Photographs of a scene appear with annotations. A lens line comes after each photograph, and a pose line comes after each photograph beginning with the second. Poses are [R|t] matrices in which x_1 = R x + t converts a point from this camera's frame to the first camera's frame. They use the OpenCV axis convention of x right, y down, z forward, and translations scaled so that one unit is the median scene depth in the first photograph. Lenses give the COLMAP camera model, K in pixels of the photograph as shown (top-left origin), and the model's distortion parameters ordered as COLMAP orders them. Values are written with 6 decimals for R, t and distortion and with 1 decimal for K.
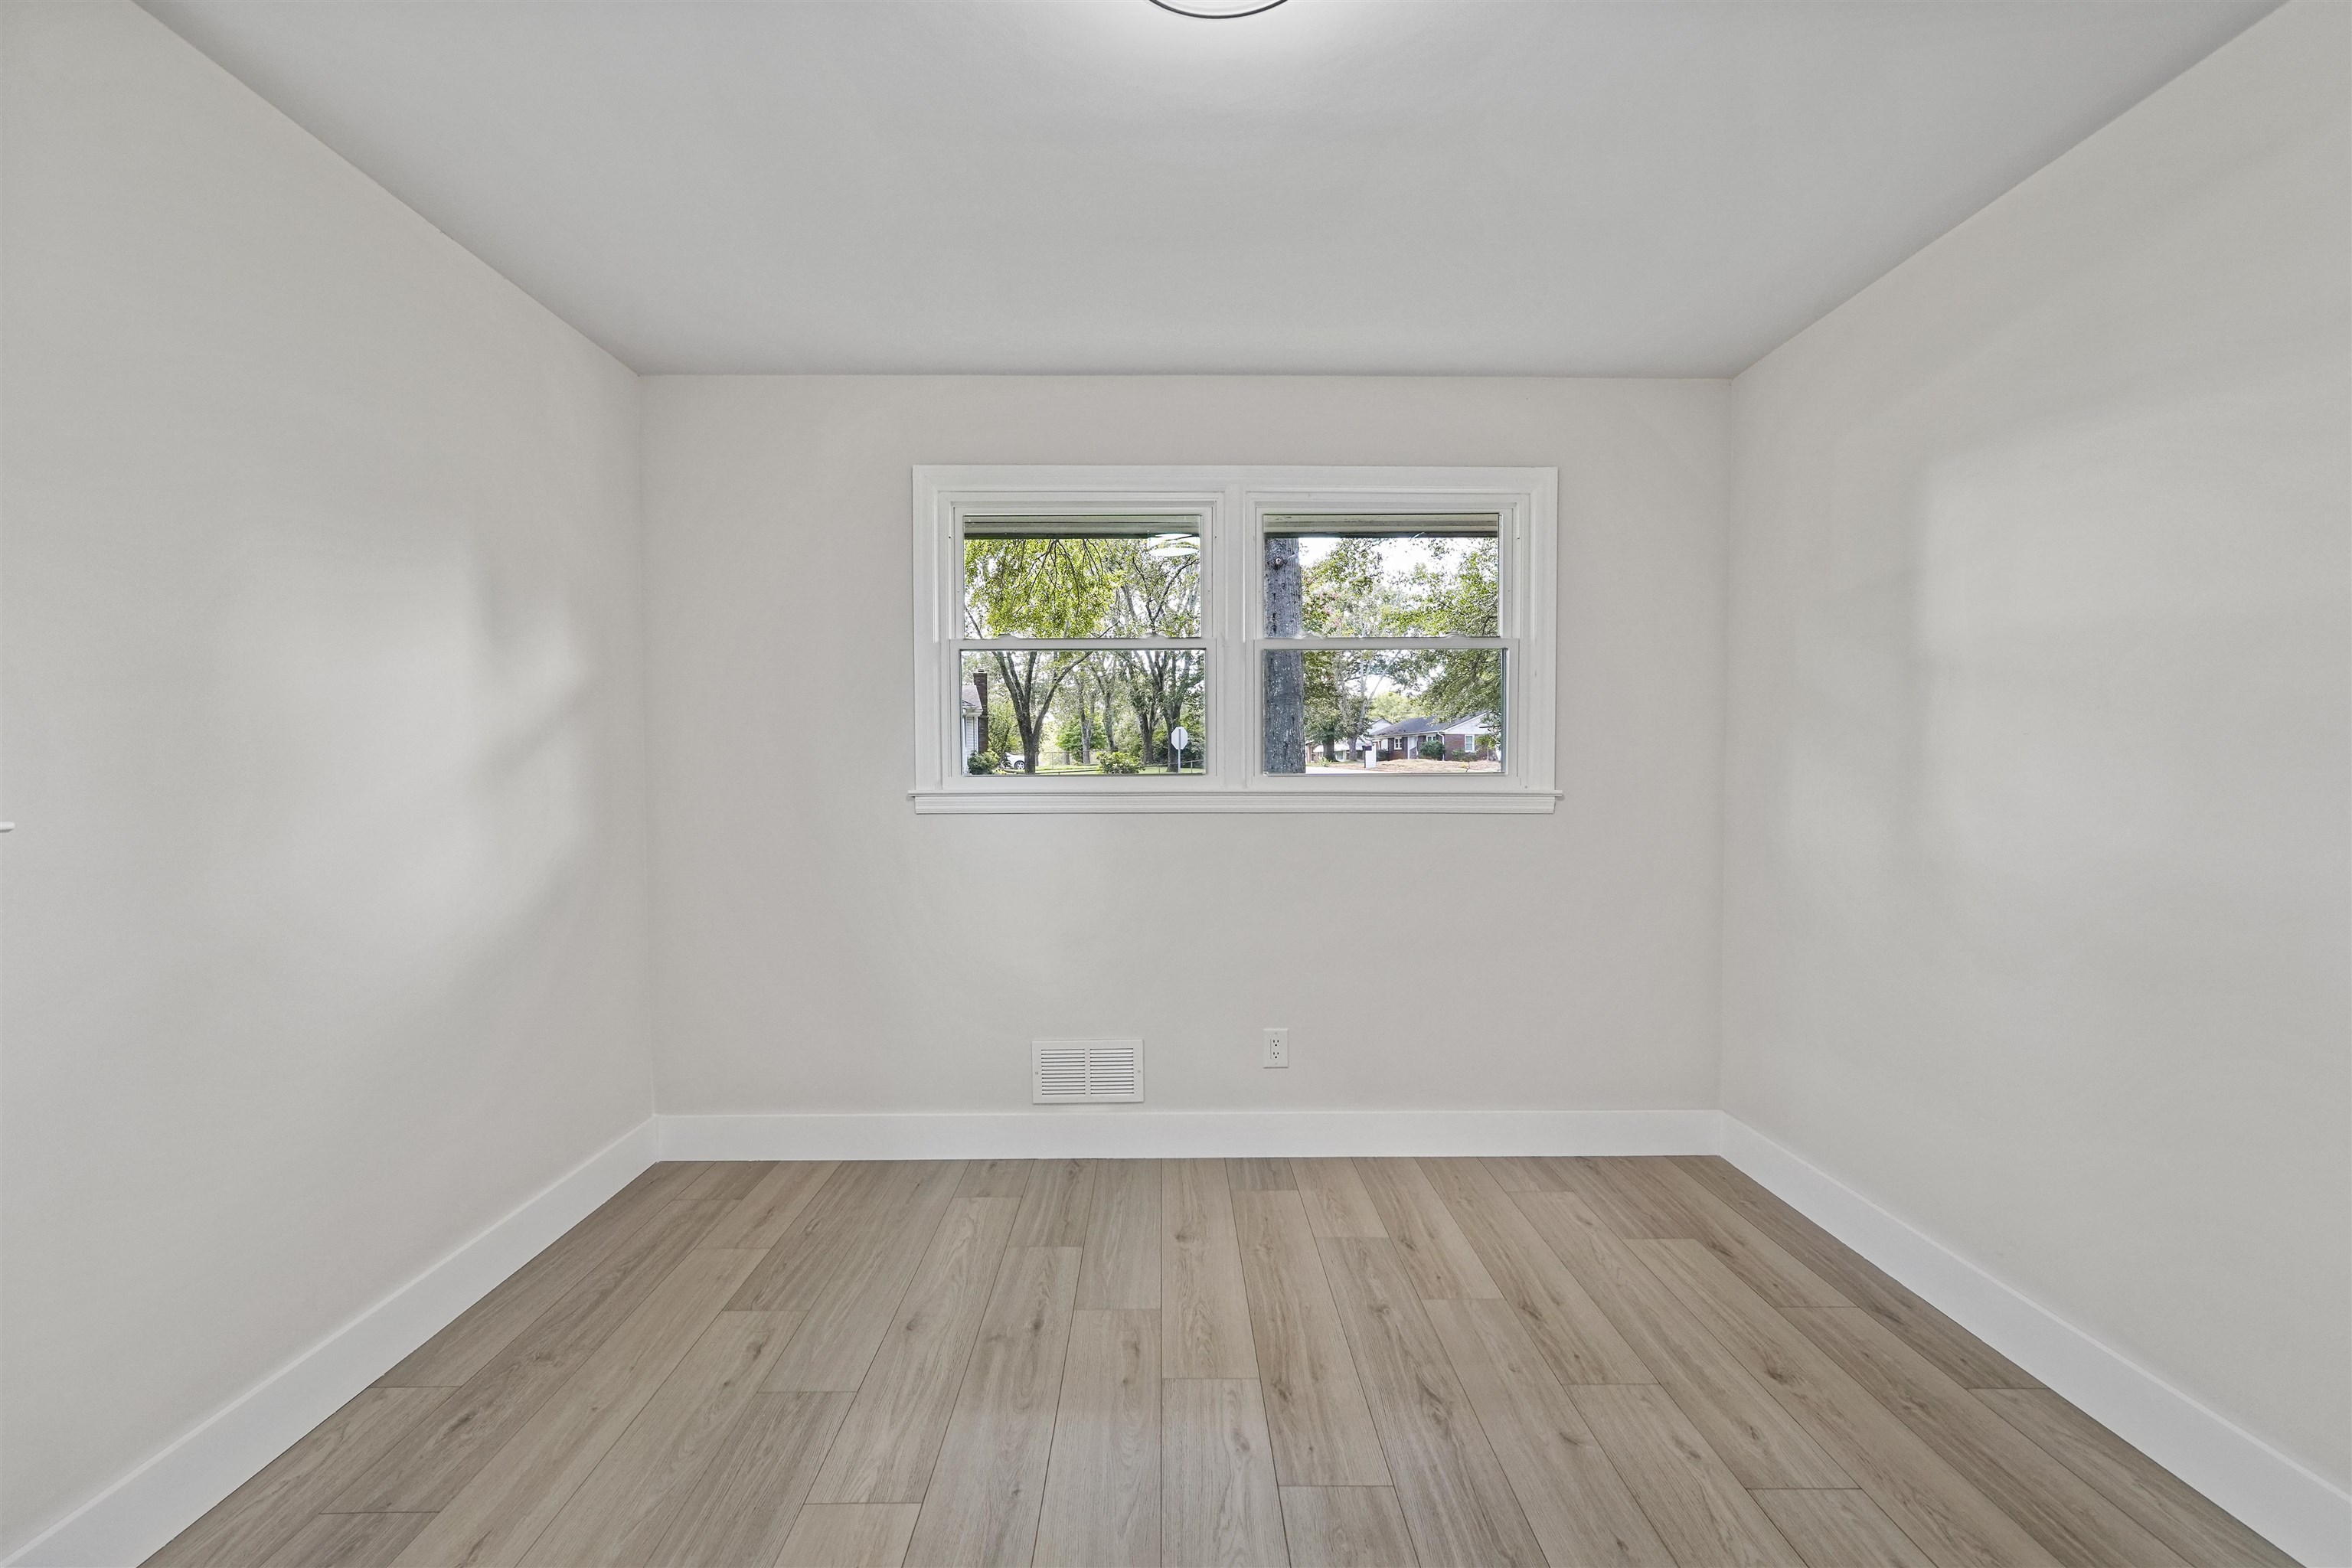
lens RADIAL K [[1018.1, 0, 1177.0], [0, 1018.1, 796.1], [0, 0, 1]] dist [-0.001834, 0.001128]
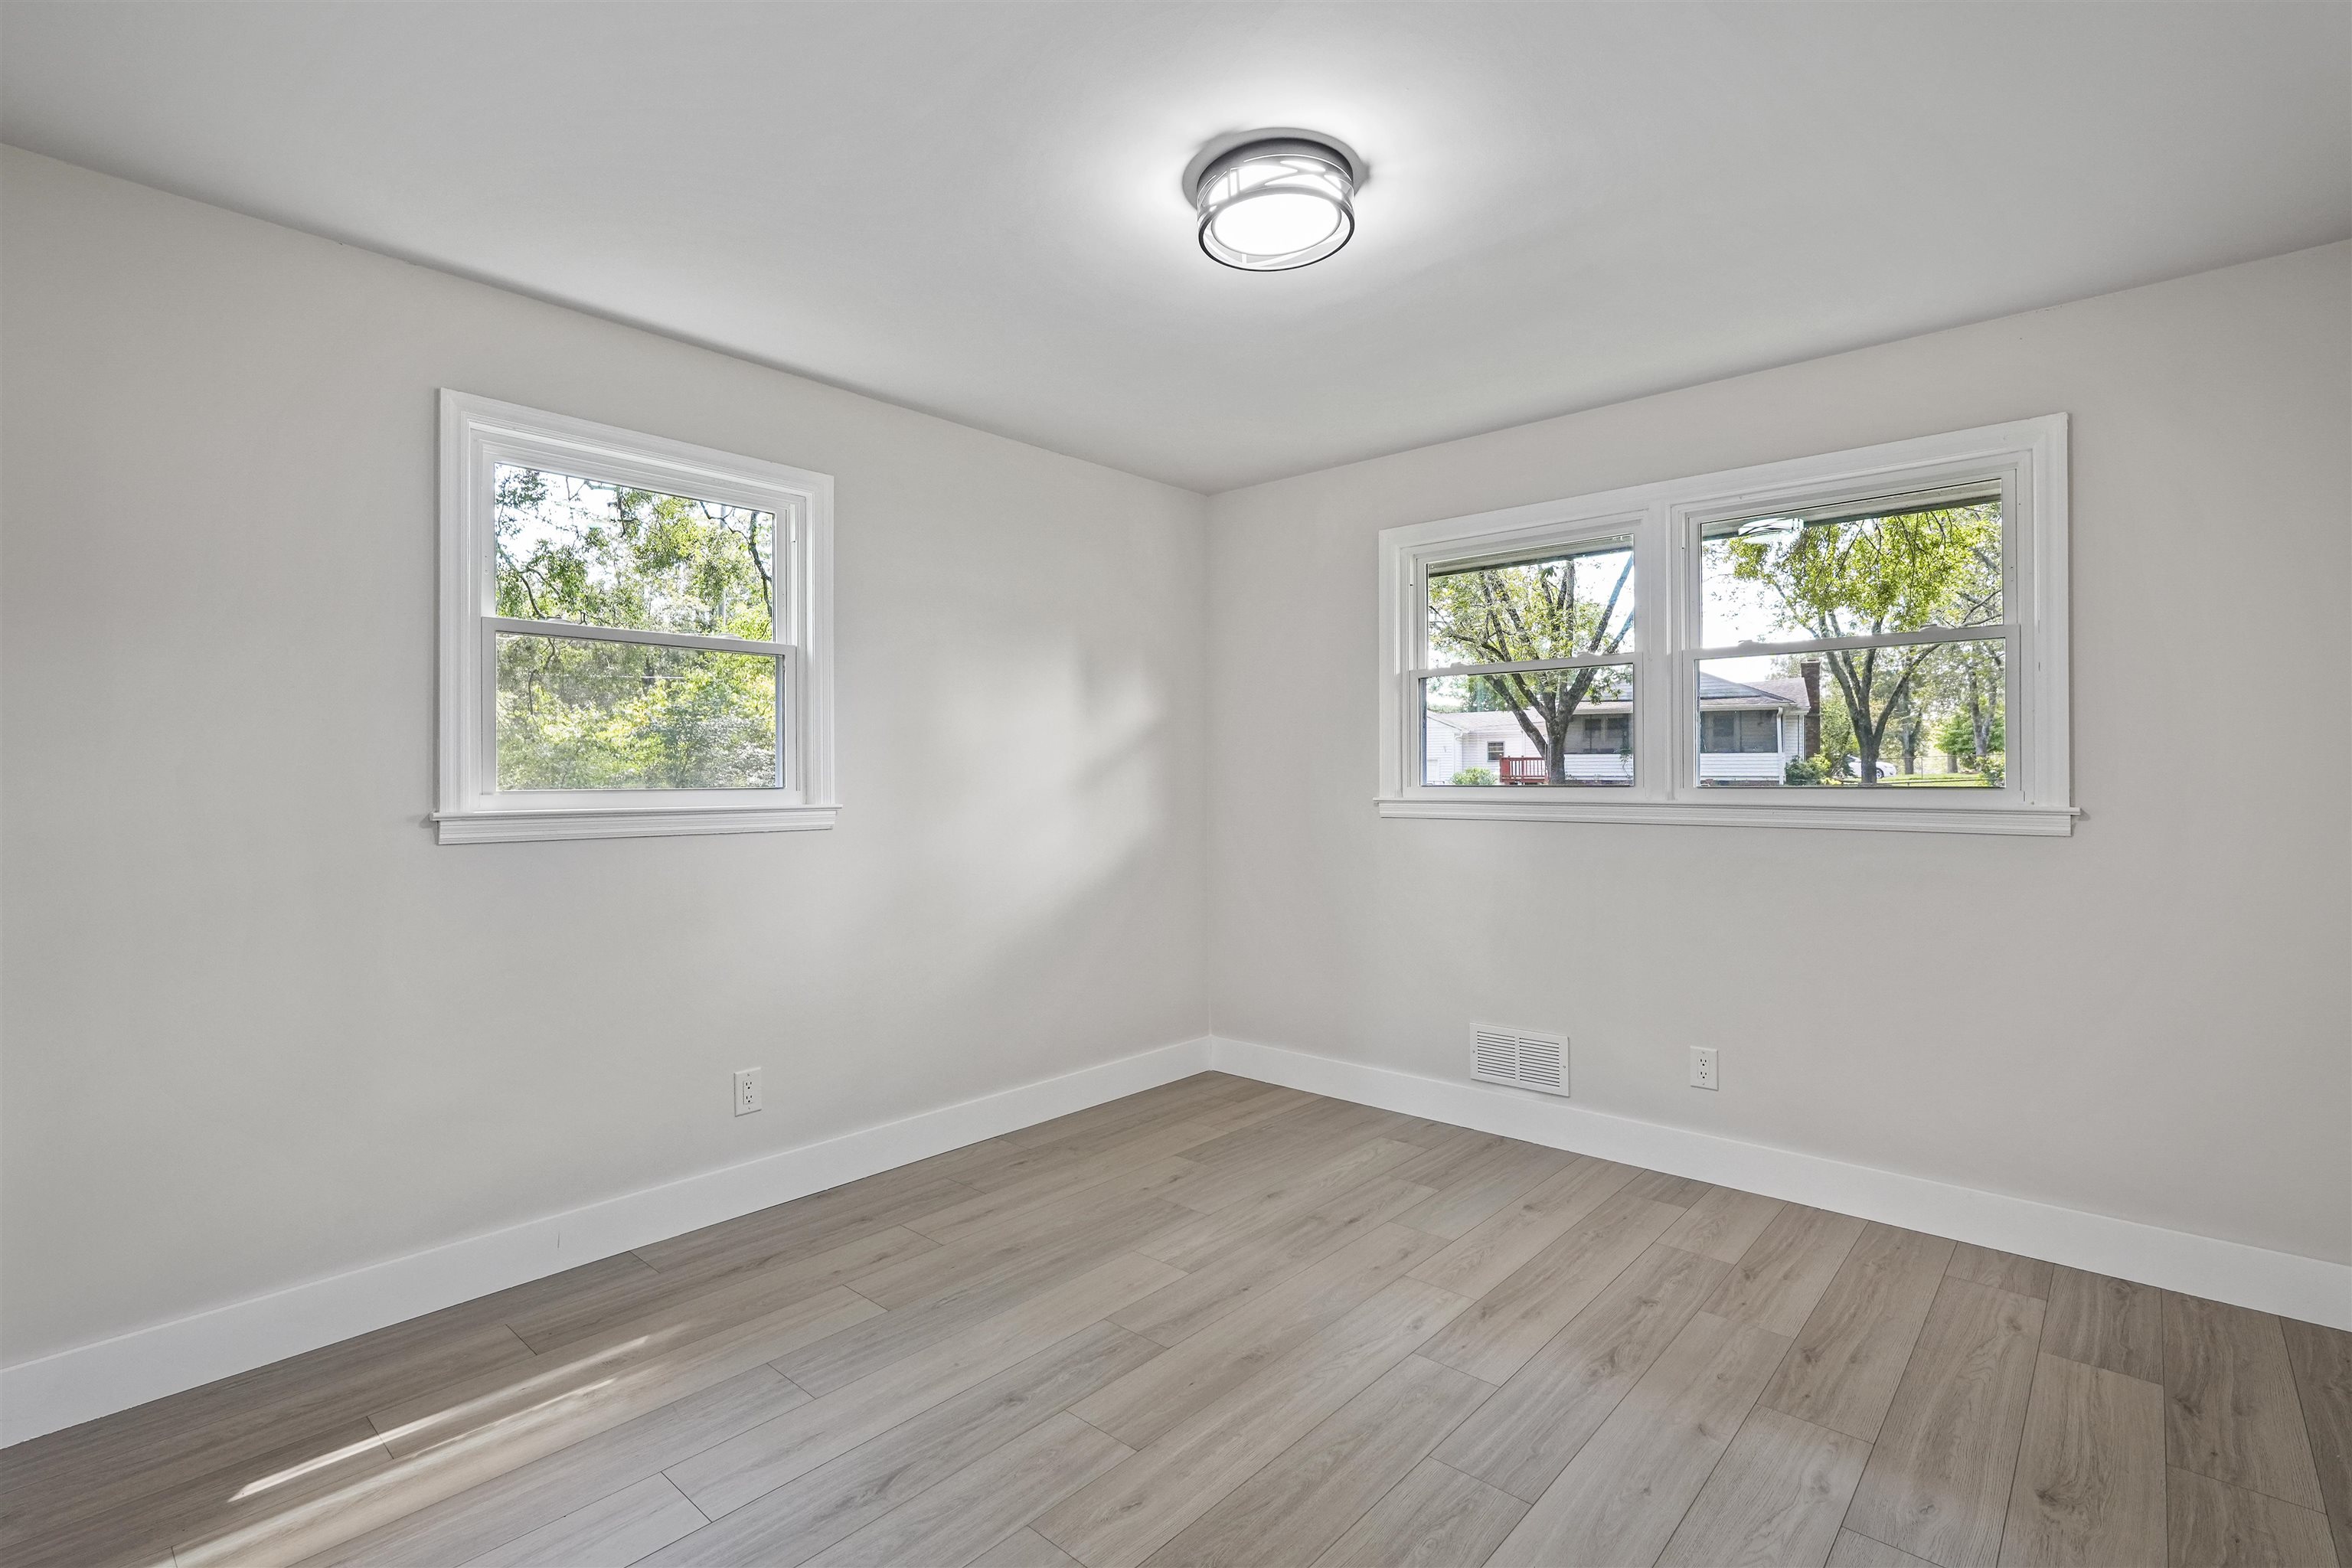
lens RADIAL K [[1097.7, 0, 1178.5], [0, 1097.7, 775.2], [0, 0, 1]] dist [-0.002298, 0.000209]
pose [[0.740759, -0.000399, -0.671771, 0.476325], [-0.018894, 0.999592, -0.021427, 0.000334], [0.671505, 0.028565, 0.740449, -0.130346]]
